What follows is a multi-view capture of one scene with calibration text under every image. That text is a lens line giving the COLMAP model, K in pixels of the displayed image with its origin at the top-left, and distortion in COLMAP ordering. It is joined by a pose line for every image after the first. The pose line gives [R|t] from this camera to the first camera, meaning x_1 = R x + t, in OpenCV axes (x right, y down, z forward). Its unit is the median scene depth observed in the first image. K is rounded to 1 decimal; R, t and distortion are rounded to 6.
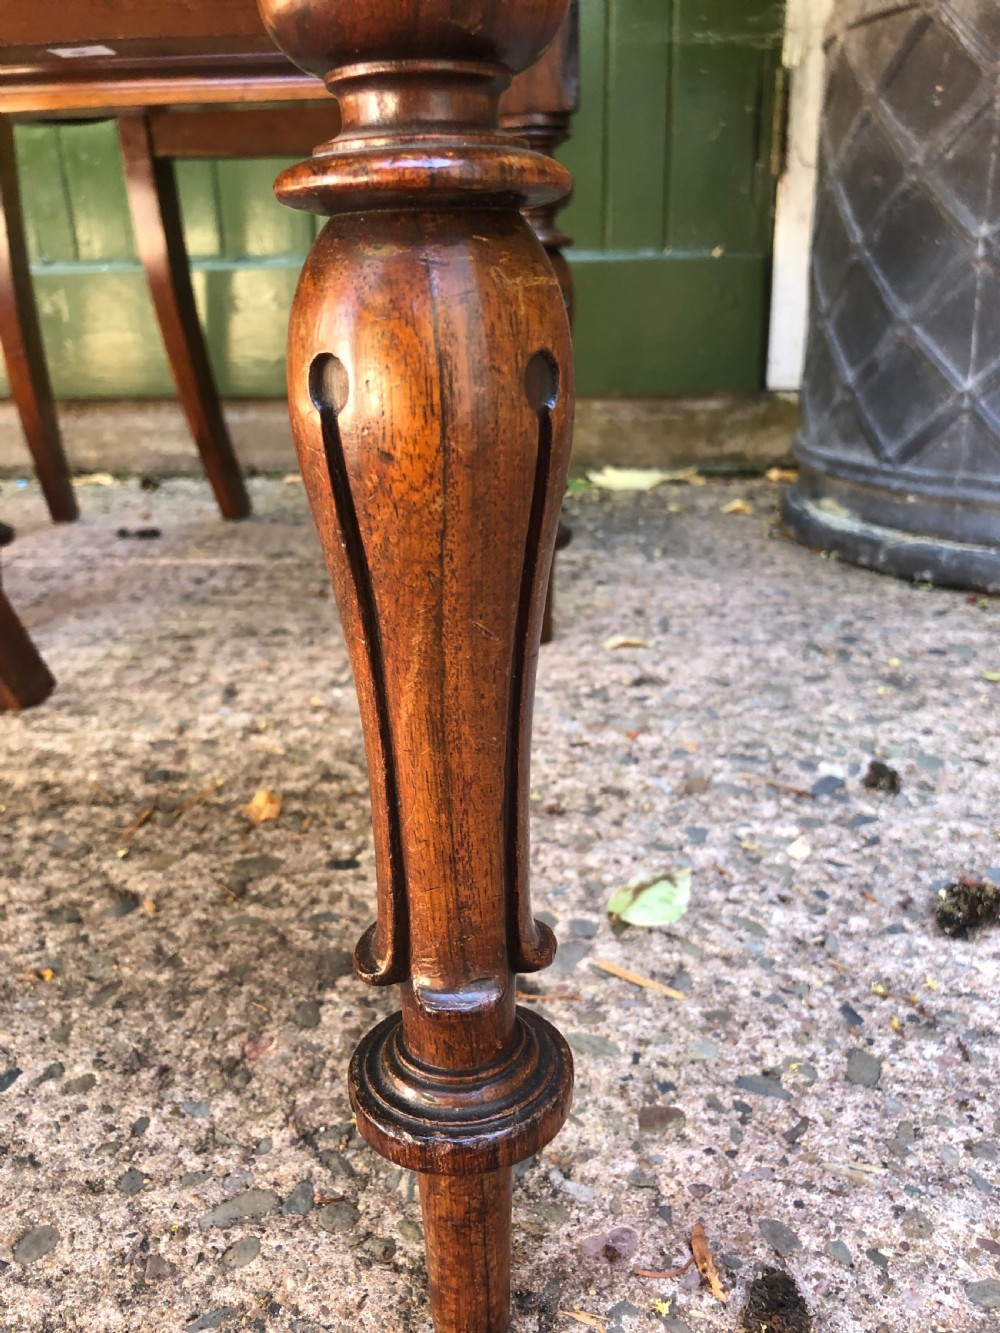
lens RADIAL K [[1073.1, 0, 517.8], [0, 1073.1, 688.9], [0, 0, 1]] dist [0.007271, -0.001125]
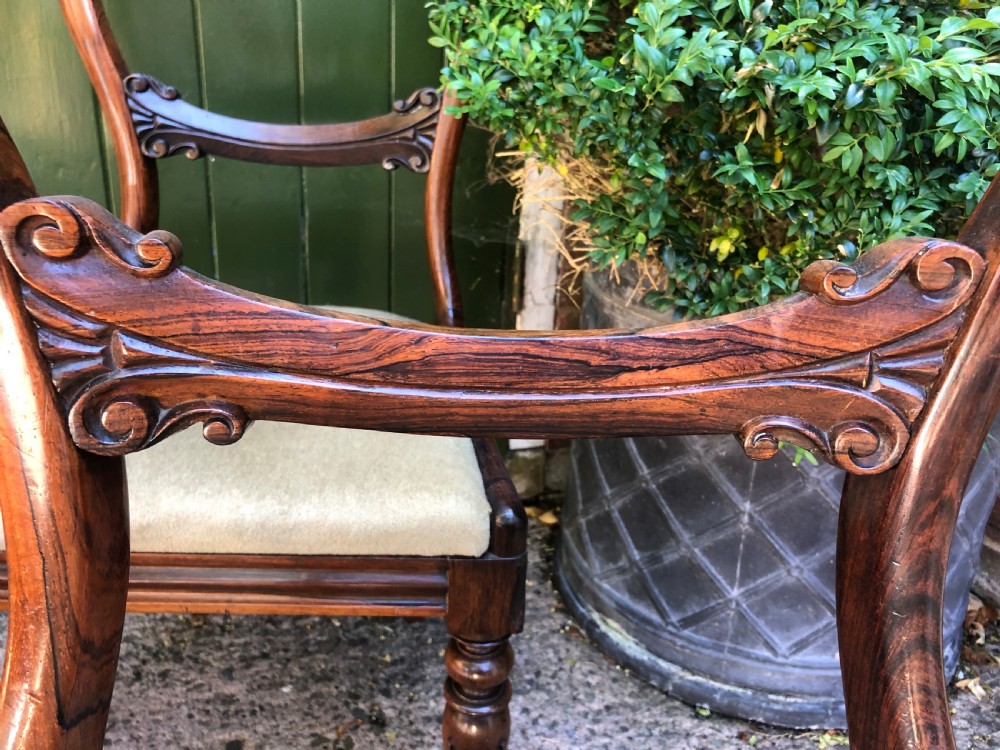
lens RADIAL K [[805.0, 0, 512.1], [0, 805.0, 370.4], [0, 0, 1]] dist [0.007271, -0.001125]
pose [[0.897098, -0.090413, 0.432481, -0.482700], [0.078693, 0.995884, 0.044962, -1.085542], [-0.434766, -0.006302, 0.900521, 0.258436]]
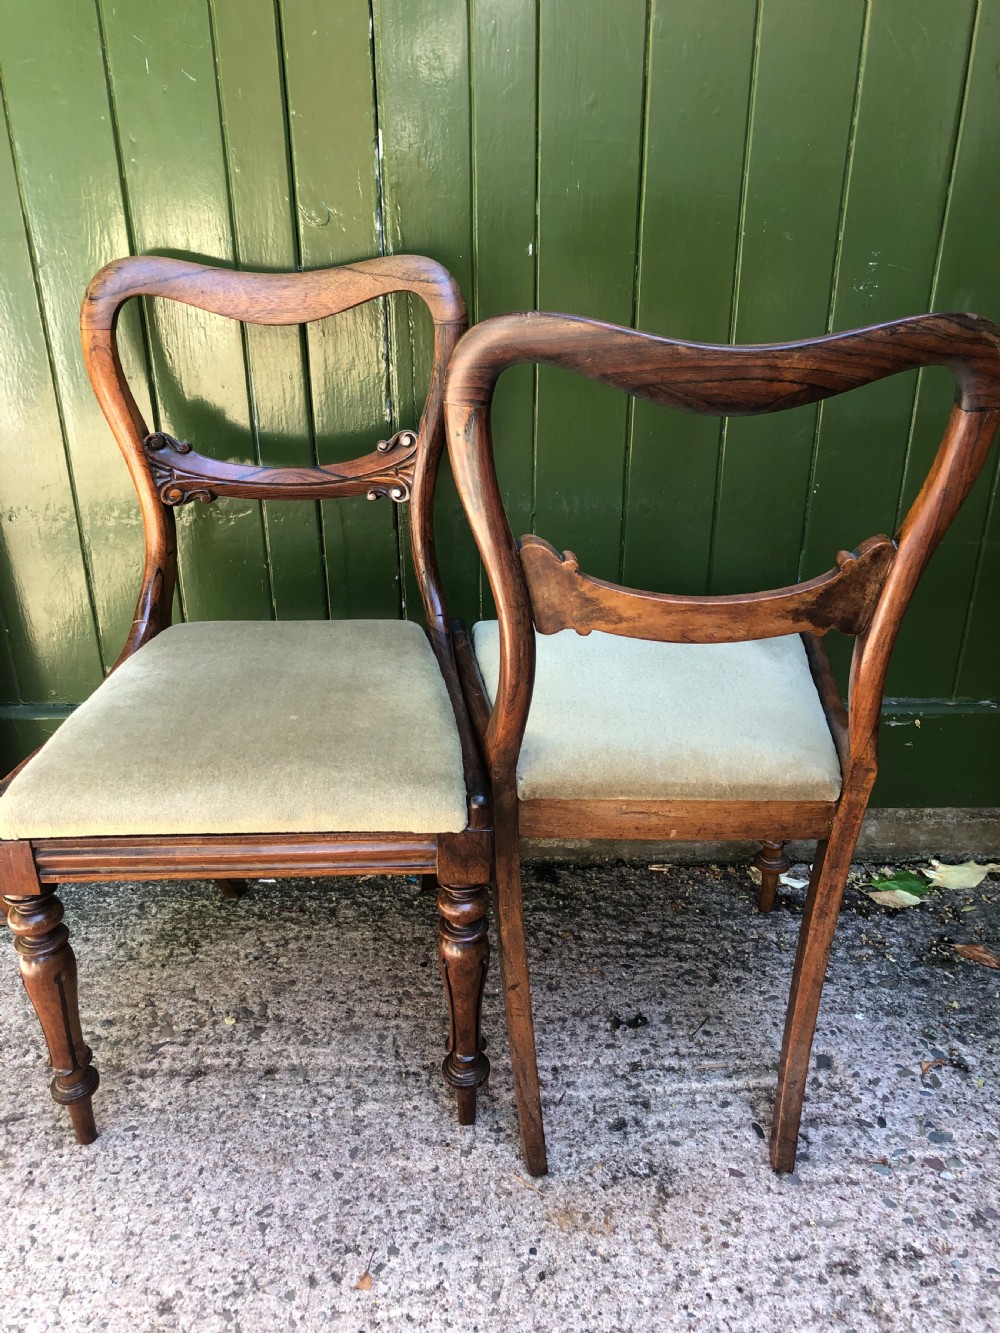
lens RADIAL K [[1073.1, 0, 516.9], [0, 1073.1, 650.1], [0, 0, 1]] dist [0.007271, -0.001125]
pose [[0.992513, -0.028154, 0.118852, -1.314161], [0.019752, 0.997260, 0.071288, -1.384665], [-0.120533, -0.068407, 0.990350, -0.230548]]
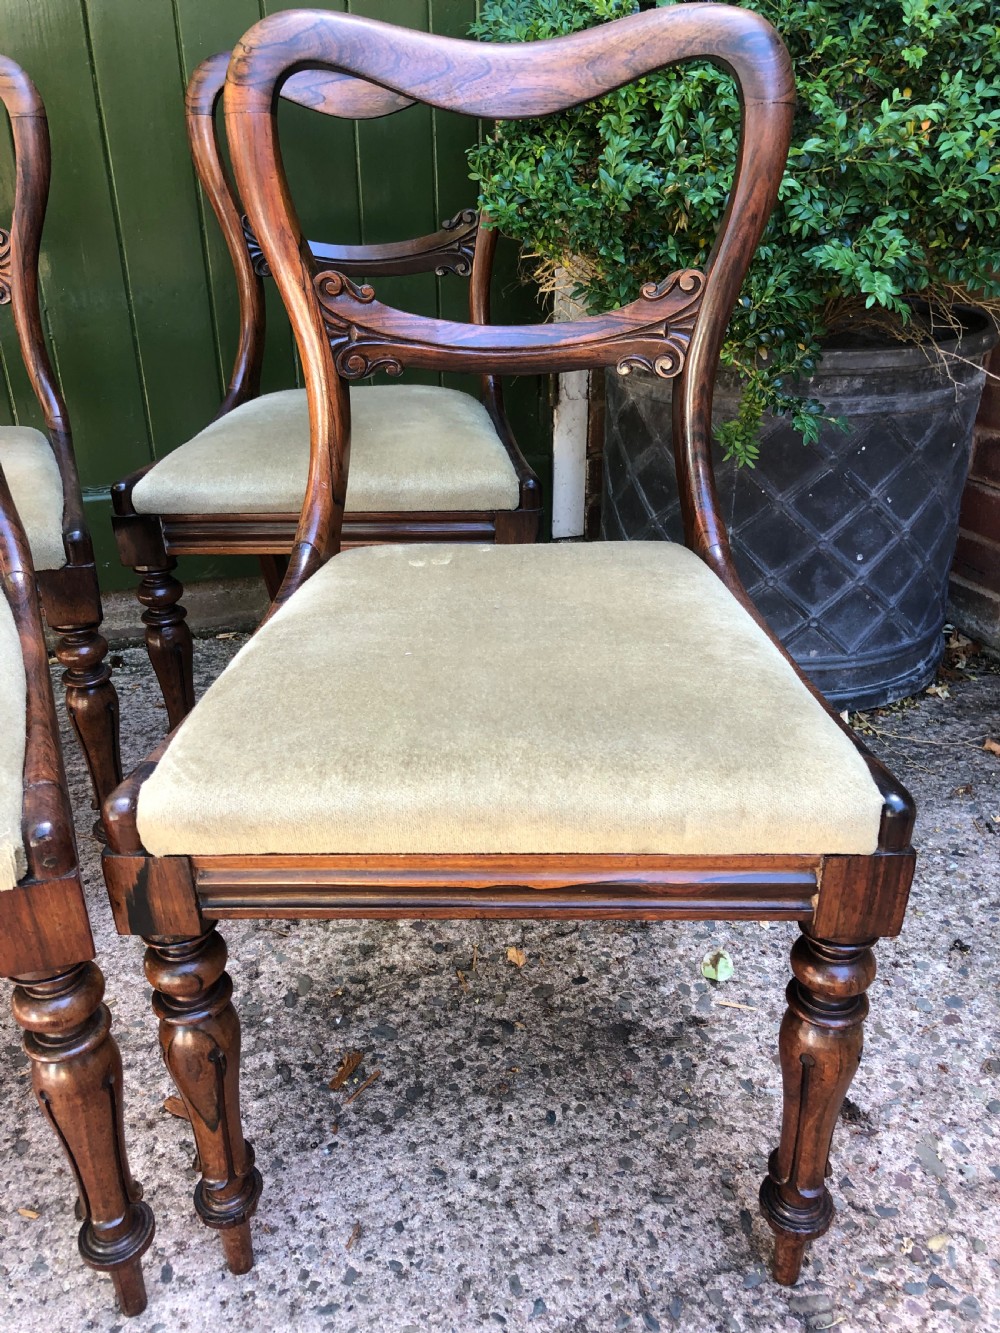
lens RADIAL K [[1073.1, 0, 501.6], [0, 1073.1, 666.1], [0, 0, 1]] dist [0.007271, -0.001125]
pose [[0.924475, -0.155768, 0.347968, -0.961982], [0.120779, 0.985373, 0.120219, -0.742237], [-0.361604, -0.069113, 0.929767, -0.923178]]
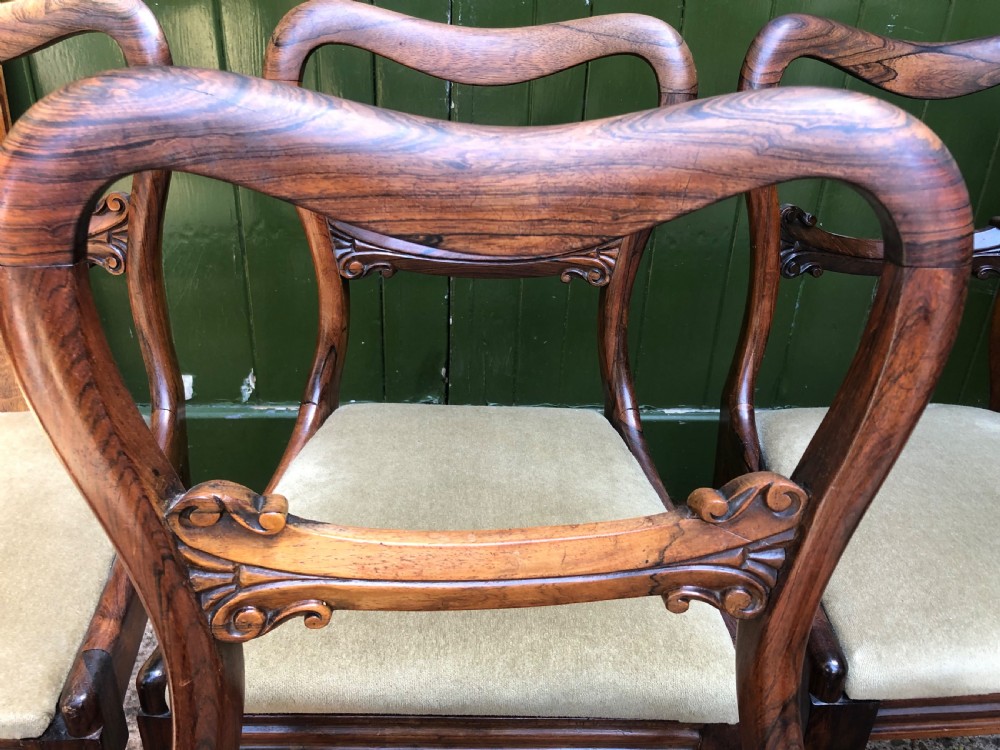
lens RADIAL K [[805.0, 0, 506.3], [0, 805.0, 363.8], [0, 0, 1]] dist [0.007271, -0.001125]
pose [[0.983359, -0.016086, 0.180958, -1.542322], [-0.003087, 0.994449, 0.105177, -1.434343], [-0.181645, -0.103986, 0.977851, 0.244146]]
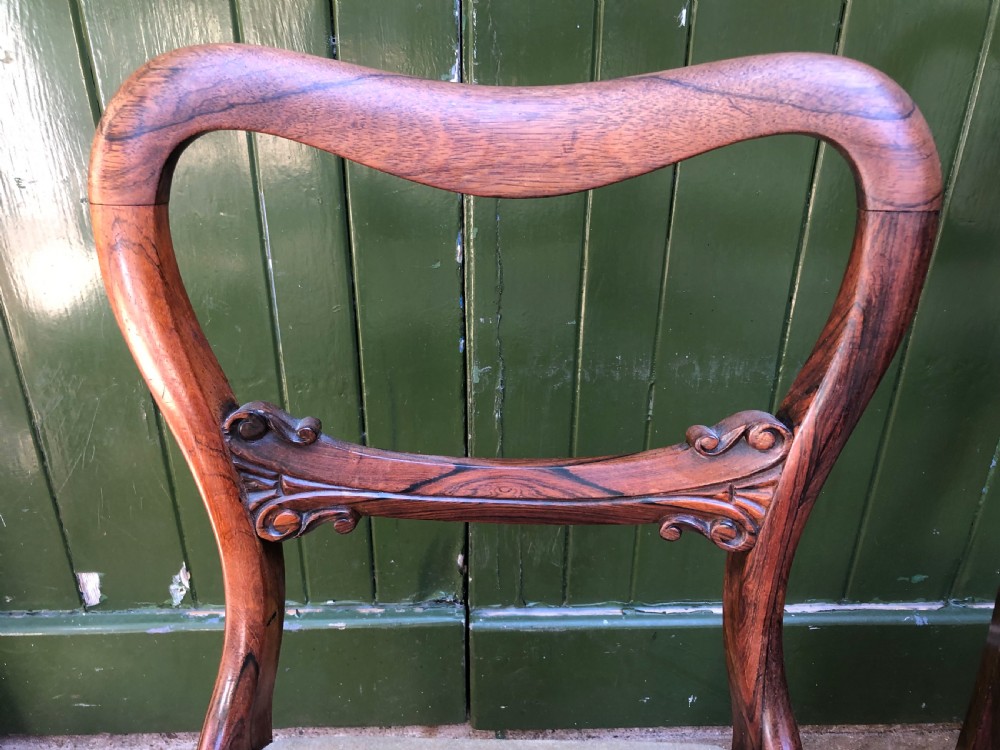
lens RADIAL K [[805.0, 0, 503.0], [0, 805.0, 352.6], [0, 0, 1]] dist [0.007271, -0.001125]
pose [[0.990599, -0.025678, 0.134370, -1.415283], [0.013006, 0.995455, 0.094342, -1.738122], [-0.136181, -0.091707, 0.986430, 1.045698]]
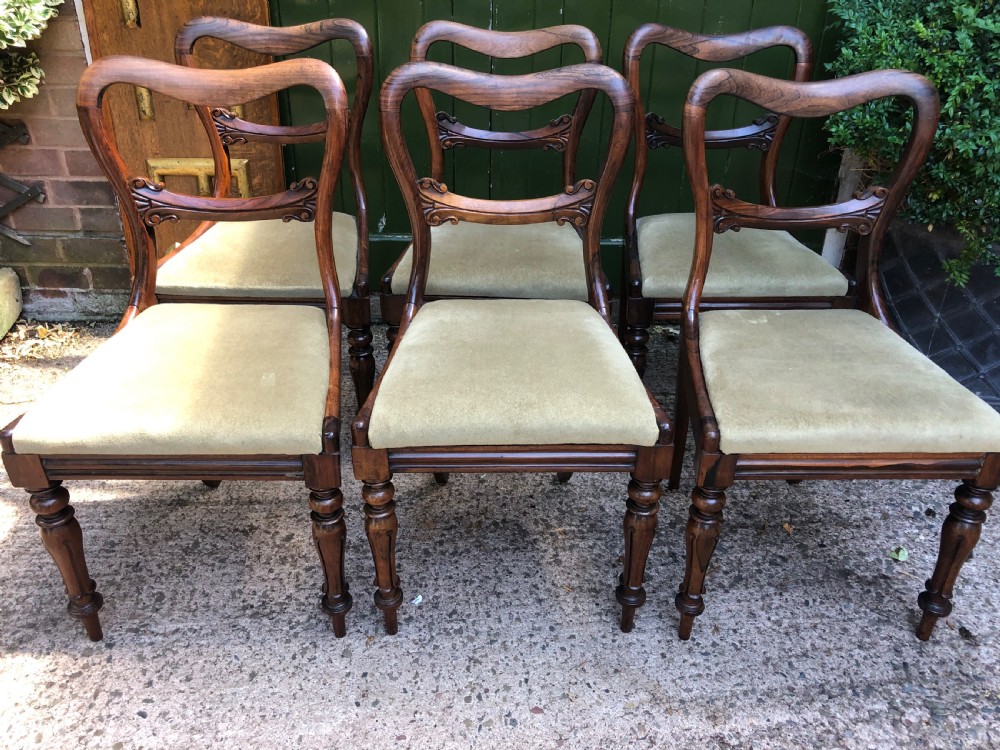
lens RADIAL K [[805.0, 0, 502.8], [0, 805.0, 367.7], [0, 0, 1]] dist [0.007271, -0.001125]
pose [[0.991311, -0.021115, 0.129835, -1.797953], [0.000399, 0.987510, 0.157553, -1.025875], [-0.131540, -0.156132, 0.978938, -1.832058]]
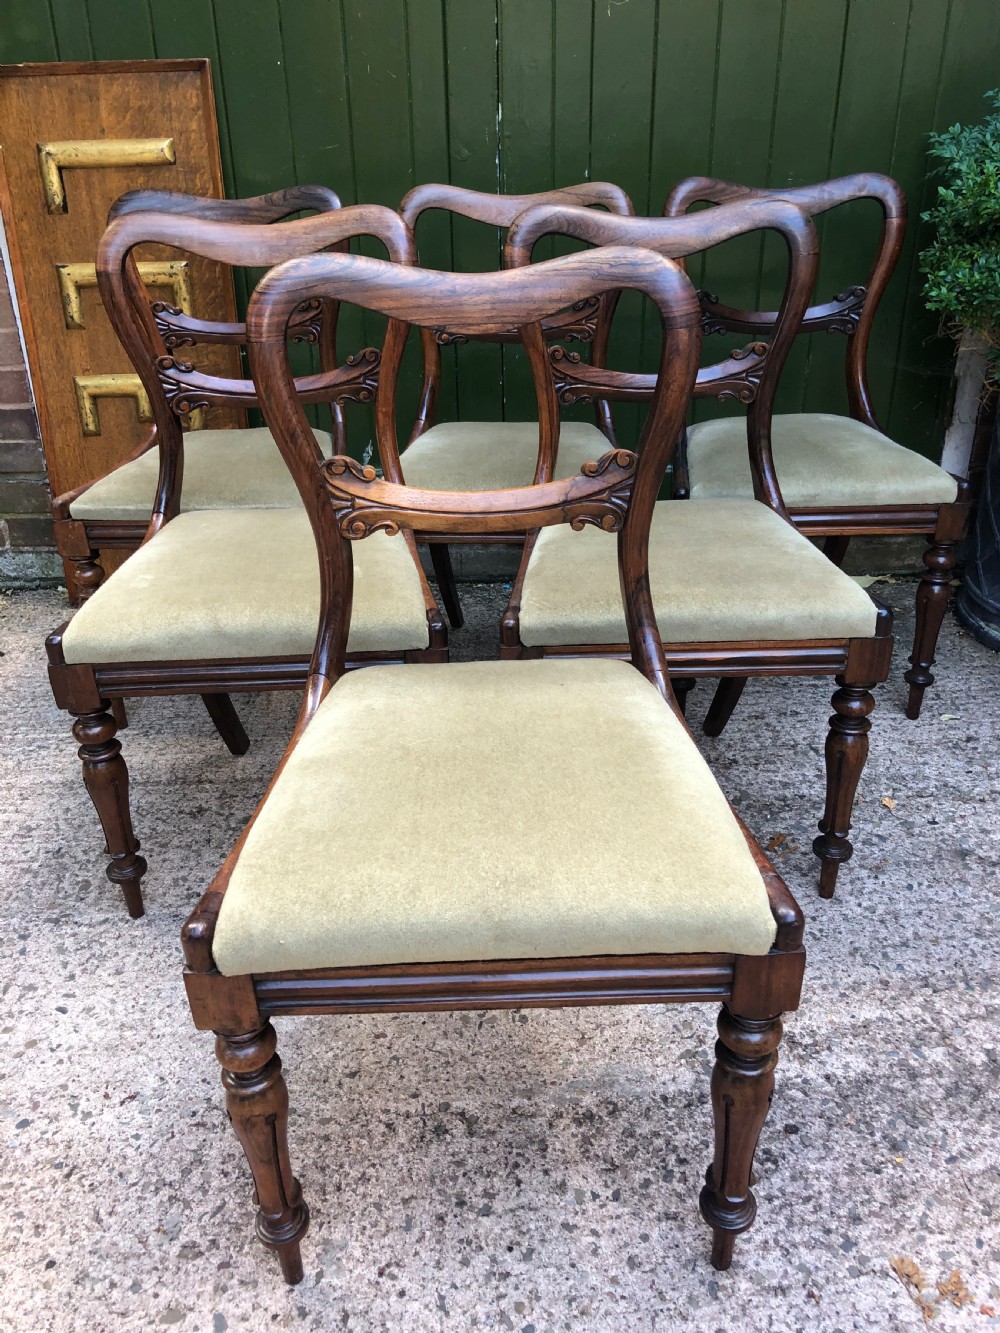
lens RADIAL K [[1073.1, 0, 499.7], [0, 1073.1, 670.0], [0, 0, 1]] dist [0.007271, -0.001125]
pose [[0.996119, -0.034078, 0.081155, -1.705618], [0.024758, 0.993265, 0.113193, -0.692601], [-0.084466, -0.110744, 0.990253, -2.049696]]
